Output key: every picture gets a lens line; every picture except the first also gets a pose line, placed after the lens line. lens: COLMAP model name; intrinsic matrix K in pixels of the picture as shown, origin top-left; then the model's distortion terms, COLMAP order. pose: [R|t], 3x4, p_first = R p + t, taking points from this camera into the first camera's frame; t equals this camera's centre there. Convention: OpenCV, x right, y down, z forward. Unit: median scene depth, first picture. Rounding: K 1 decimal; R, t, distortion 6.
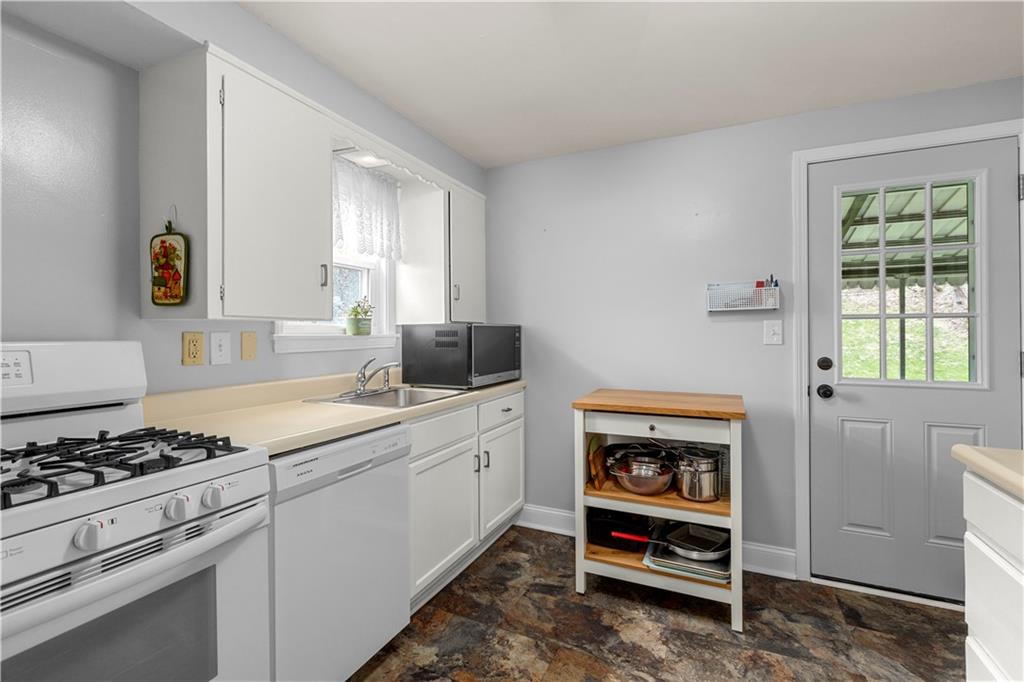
lens RADIAL K [[465.6, 0, 507.4], [0, 465.6, 333.0], [0, 0, 1]] dist [0.003201, -0.001490]
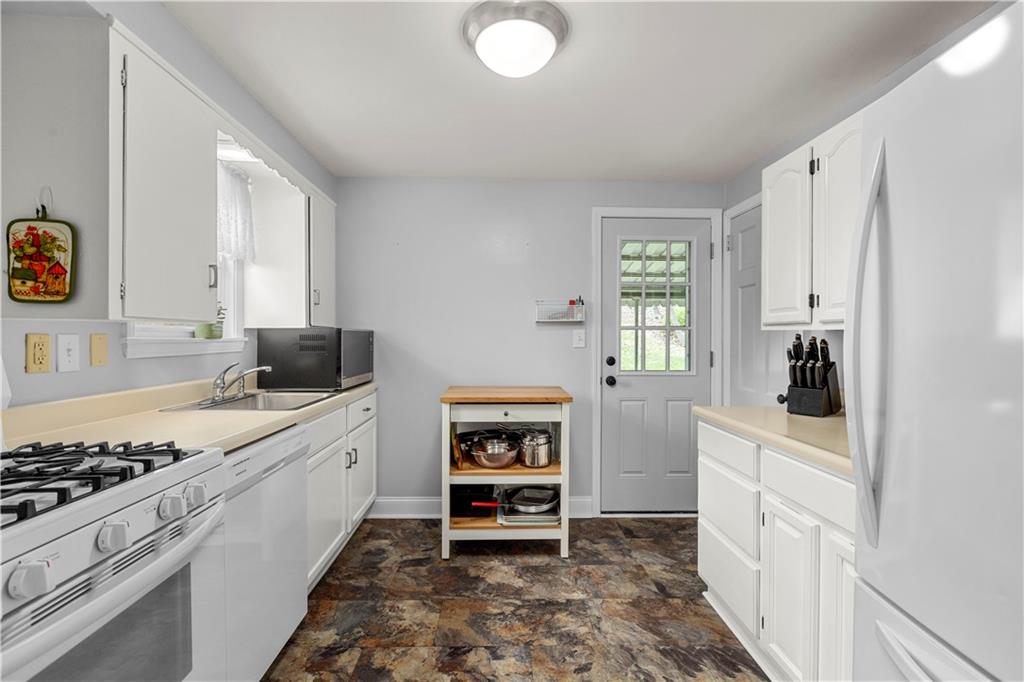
lens RADIAL K [[465.6, 0, 504.2], [0, 465.6, 342.9], [0, 0, 1]] dist [0.003201, -0.001490]
pose [[0.892030, 0.002459, 0.451970, -0.264975], [-0.007150, 0.999937, 0.008672, 0.001078], [-0.451920, -0.010967, 0.891991, -0.120258]]
